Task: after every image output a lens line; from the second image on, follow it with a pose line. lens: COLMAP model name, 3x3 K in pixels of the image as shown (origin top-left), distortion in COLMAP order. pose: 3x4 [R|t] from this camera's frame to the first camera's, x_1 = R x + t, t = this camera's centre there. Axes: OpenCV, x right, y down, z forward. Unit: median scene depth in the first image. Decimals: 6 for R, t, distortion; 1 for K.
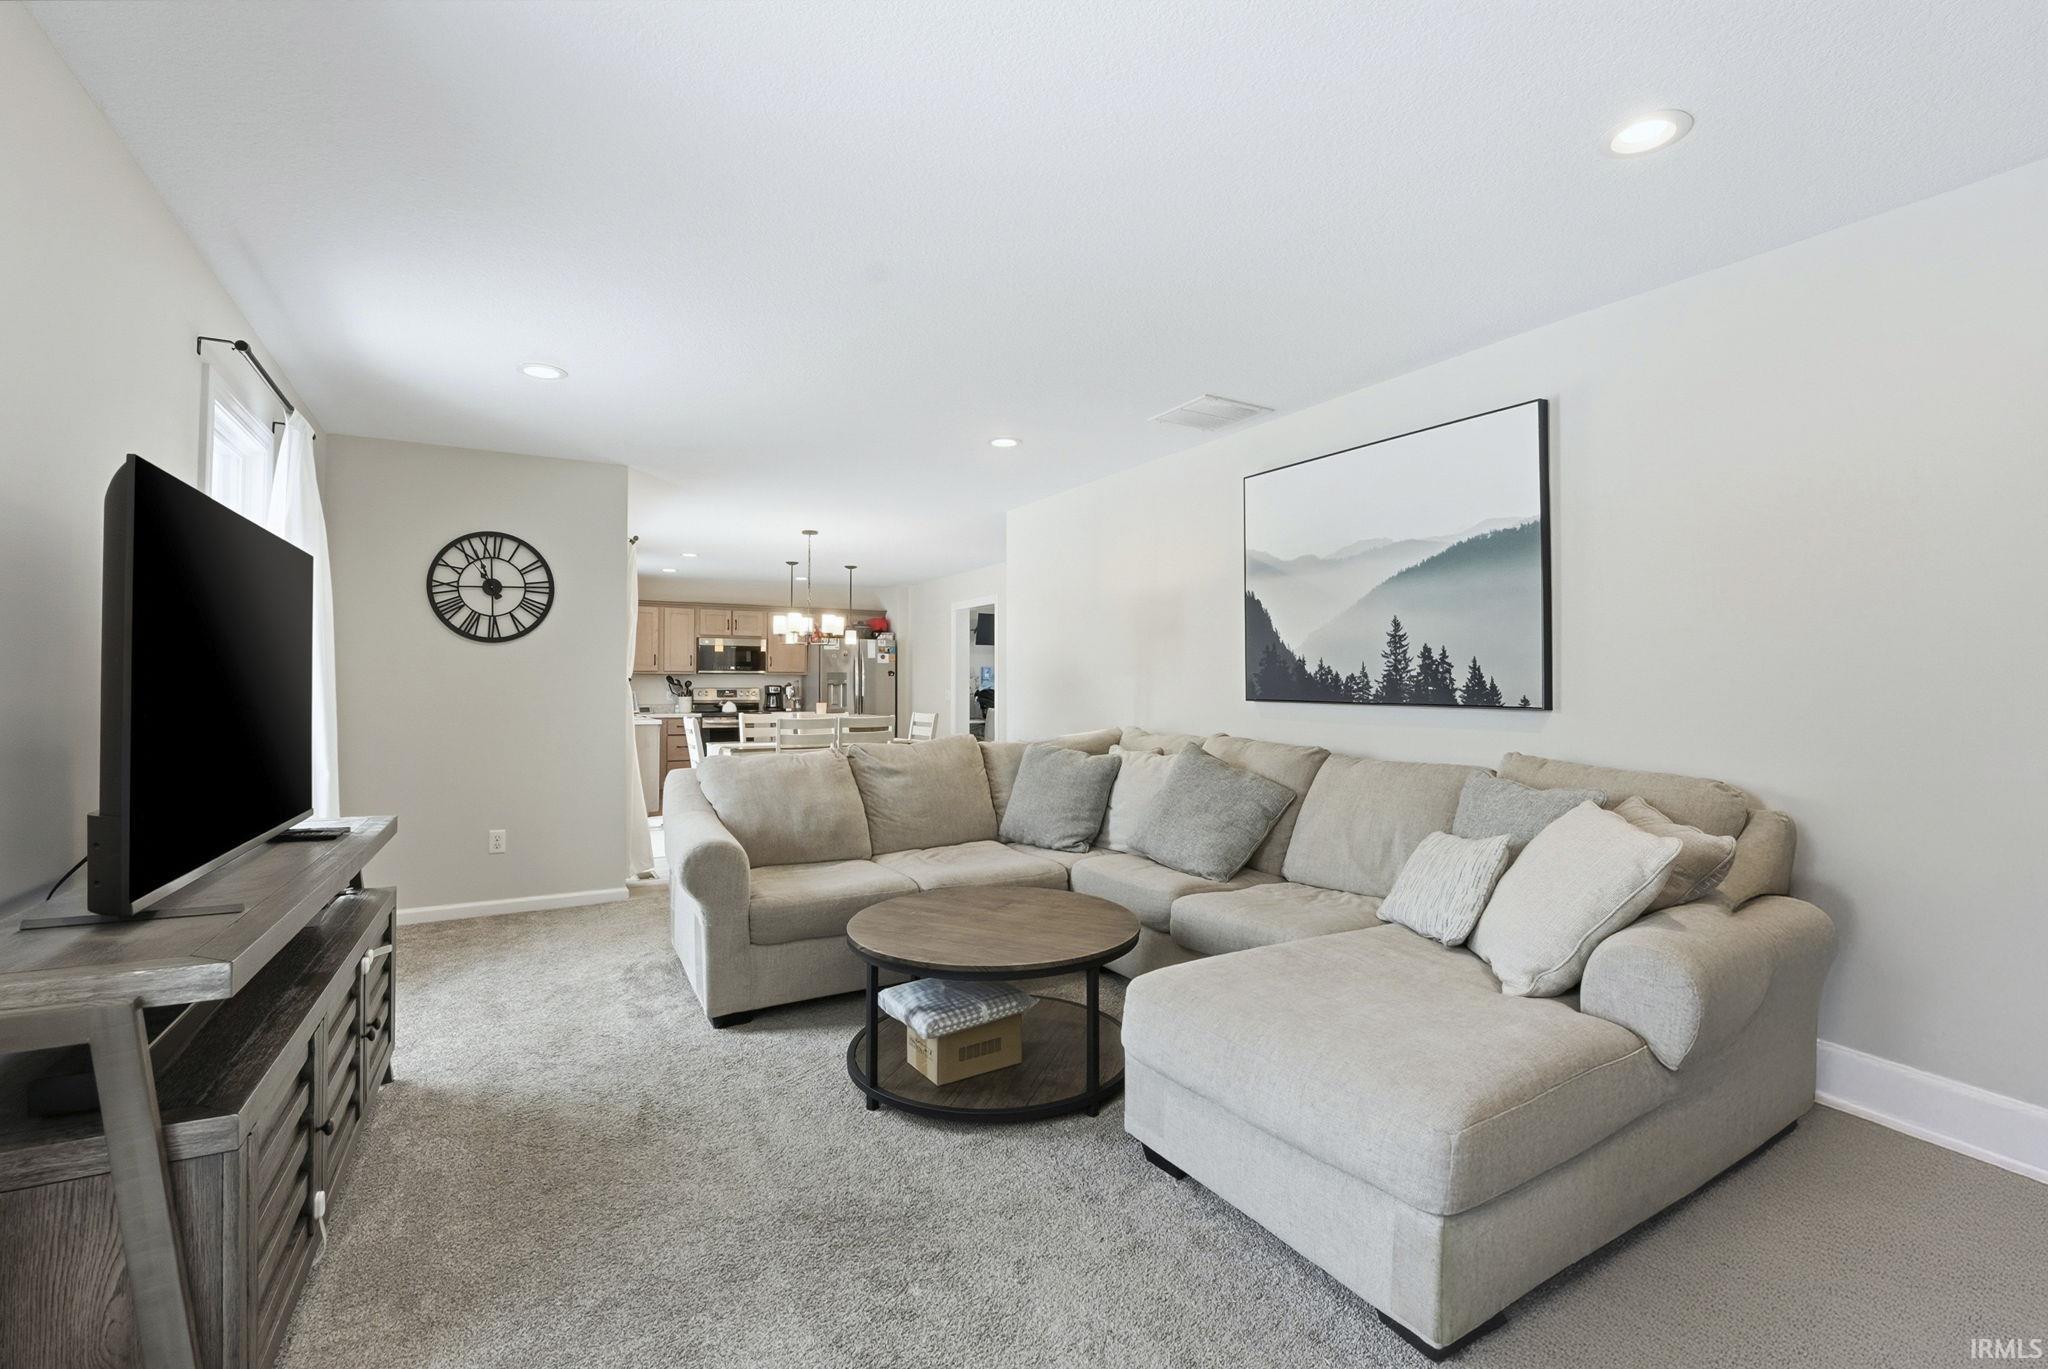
lens RADIAL K [[872.7, 0, 1024.0], [0, 872.7, 684.5], [0, 0, 1]] dist [-0.000127, -0.000003]
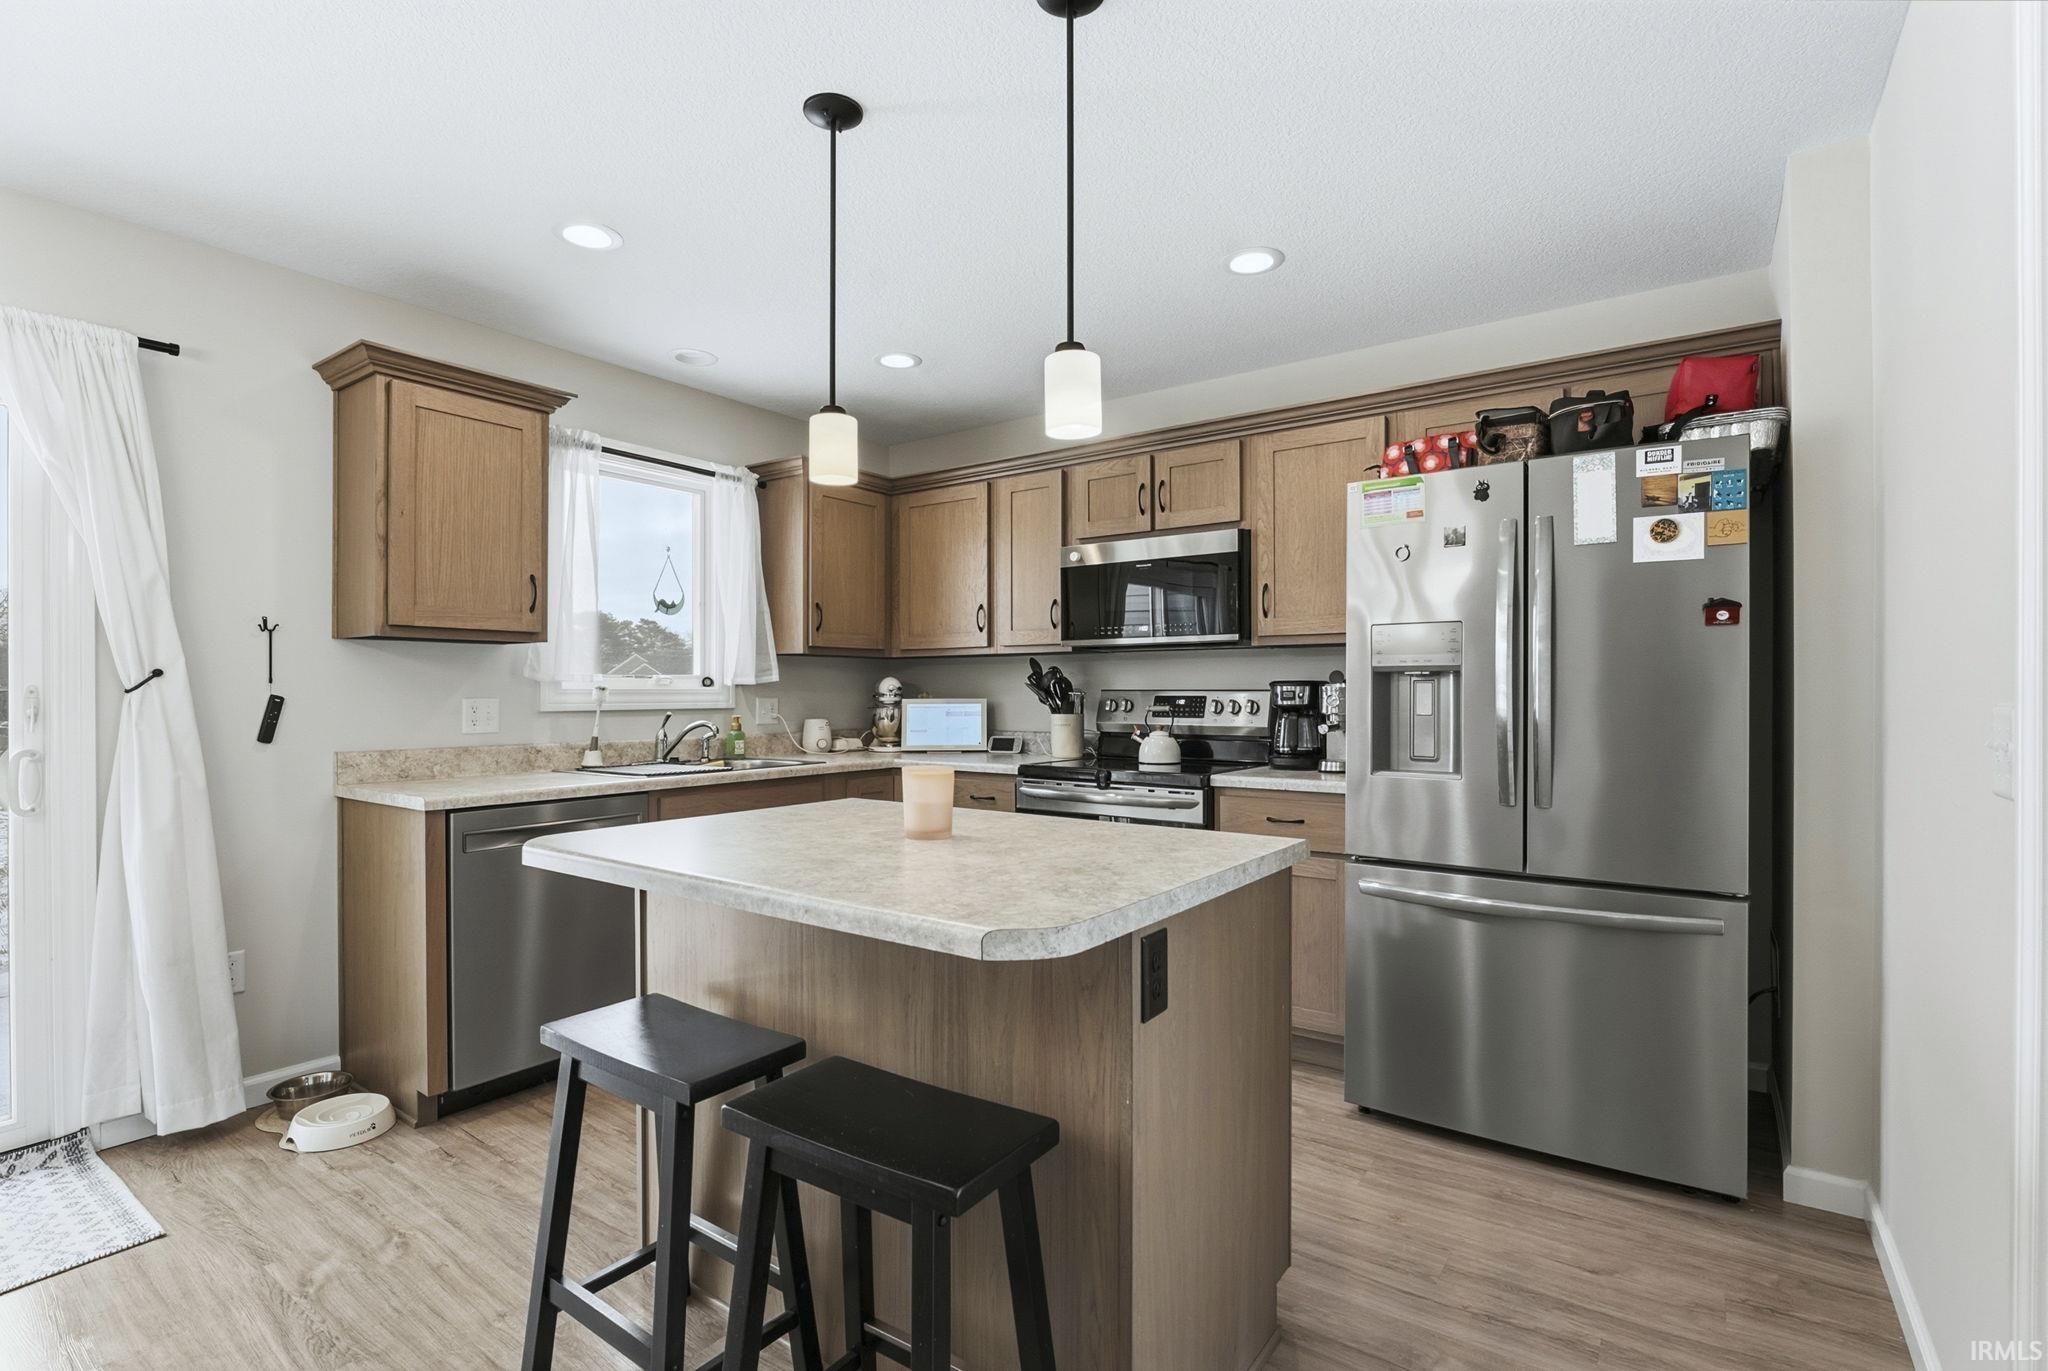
lens RADIAL K [[949.6, 0, 1028.5], [0, 949.6, 691.0], [0, 0, 1]] dist [-0.012298, -0.000387]
pose [[0.407159, -0.000616, -0.913357, -0.027096], [0.002149, 0.999998, 0.000283, 0.004212], [0.913355, -0.002078, 0.407160, 0.807637]]
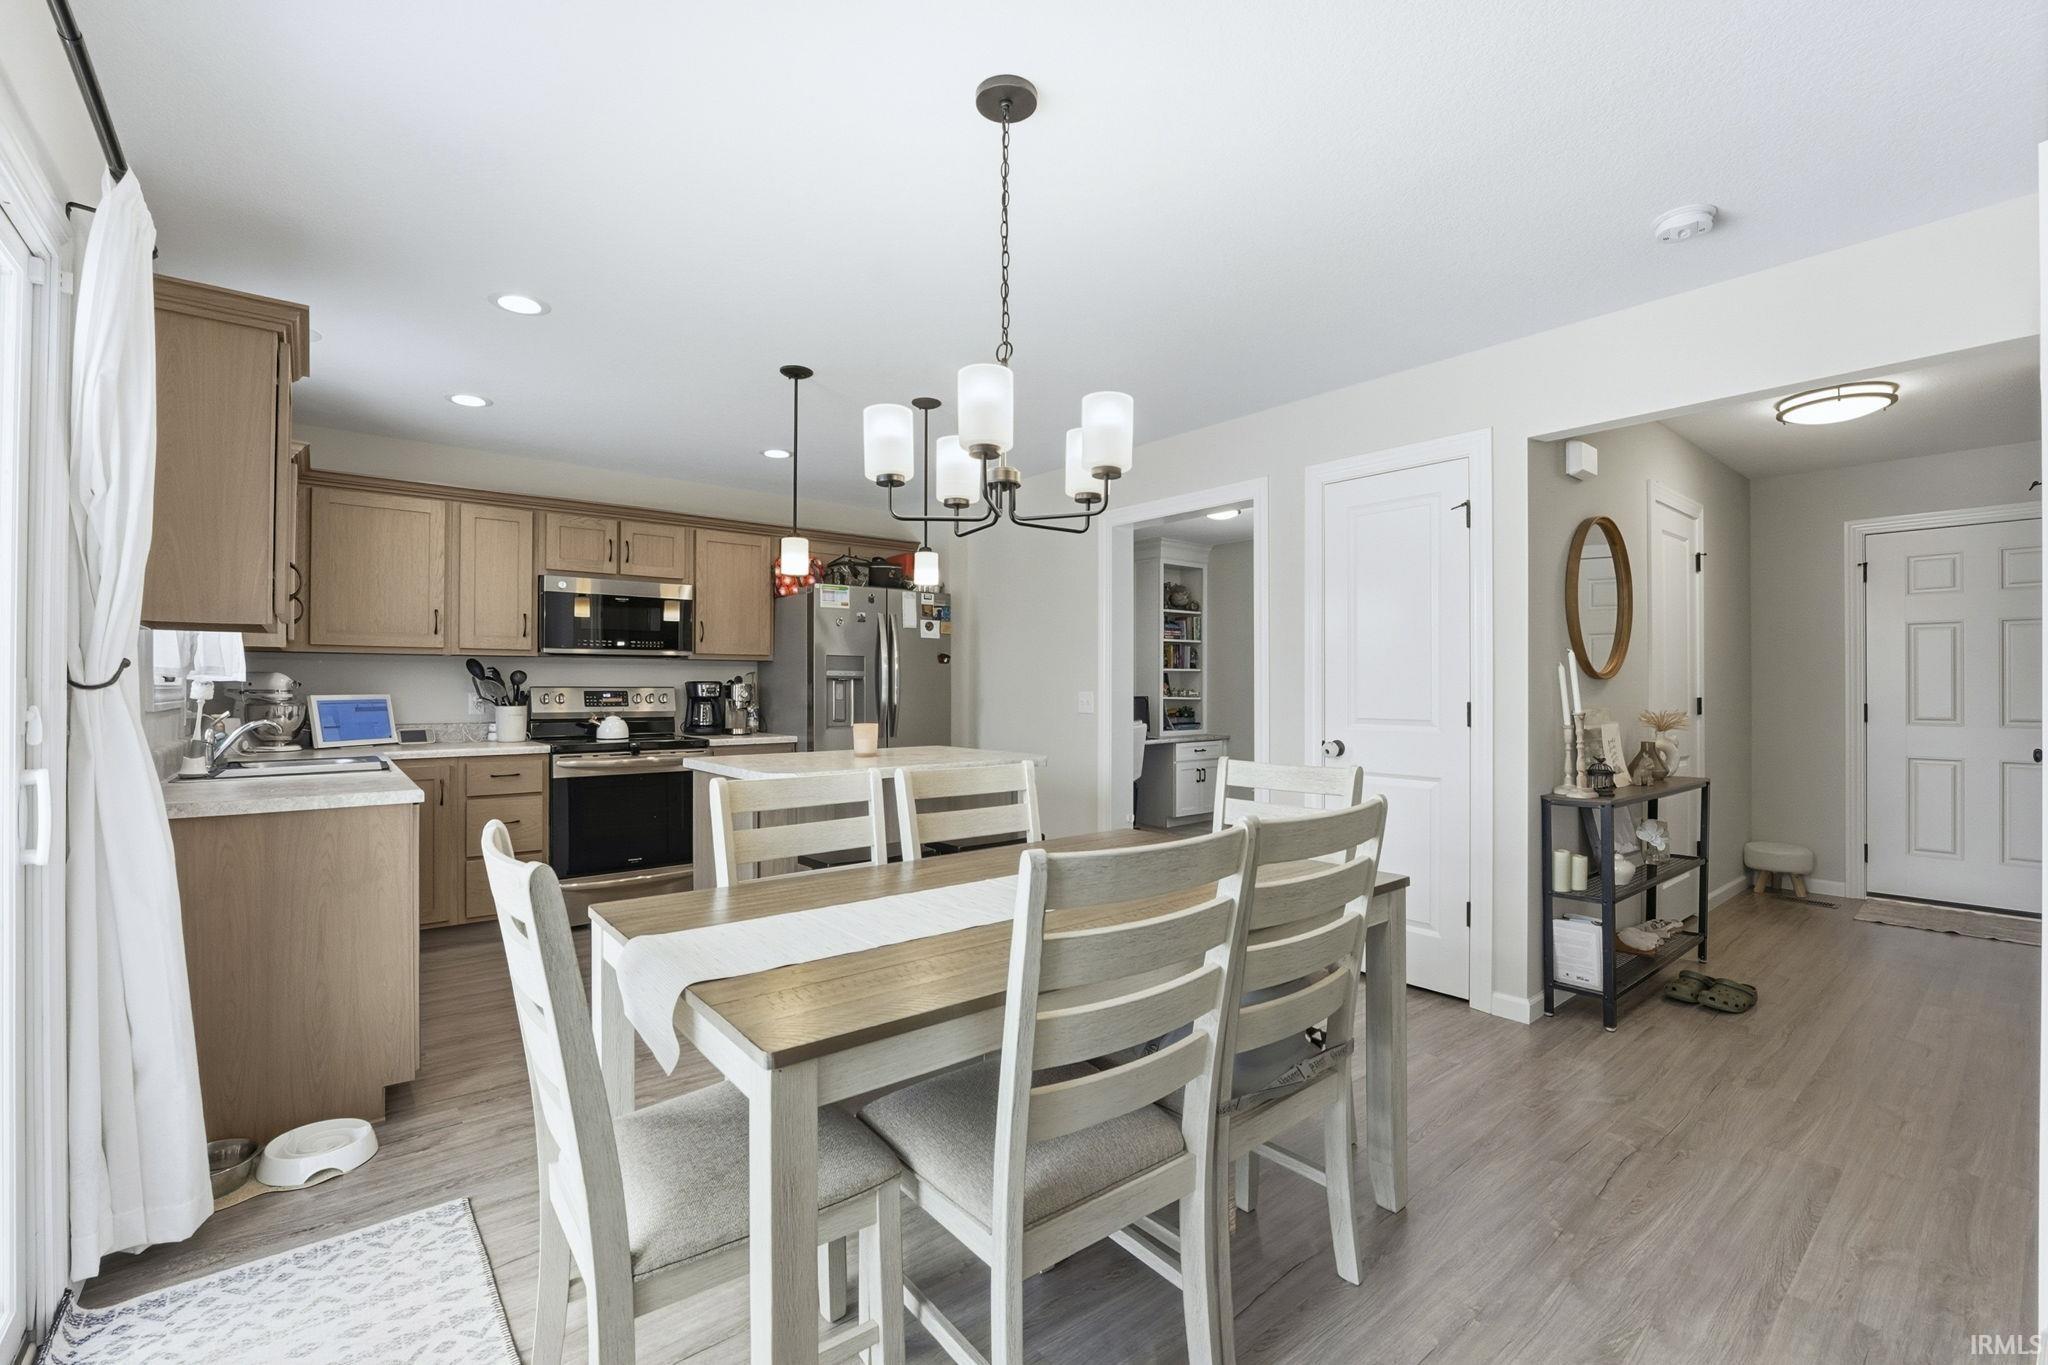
lens RADIAL K [[877.7, 0, 1024.0], [0, 877.7, 682.5], [0, 0, 1]] dist [-0.018836, -0.000050]
pose [[0.988288, 0.002182, 0.152583, -0.190830], [-0.001754, 0.999994, -0.002936, 0.002641], [-0.152588, 0.002634, 0.988286, 0.503206]]
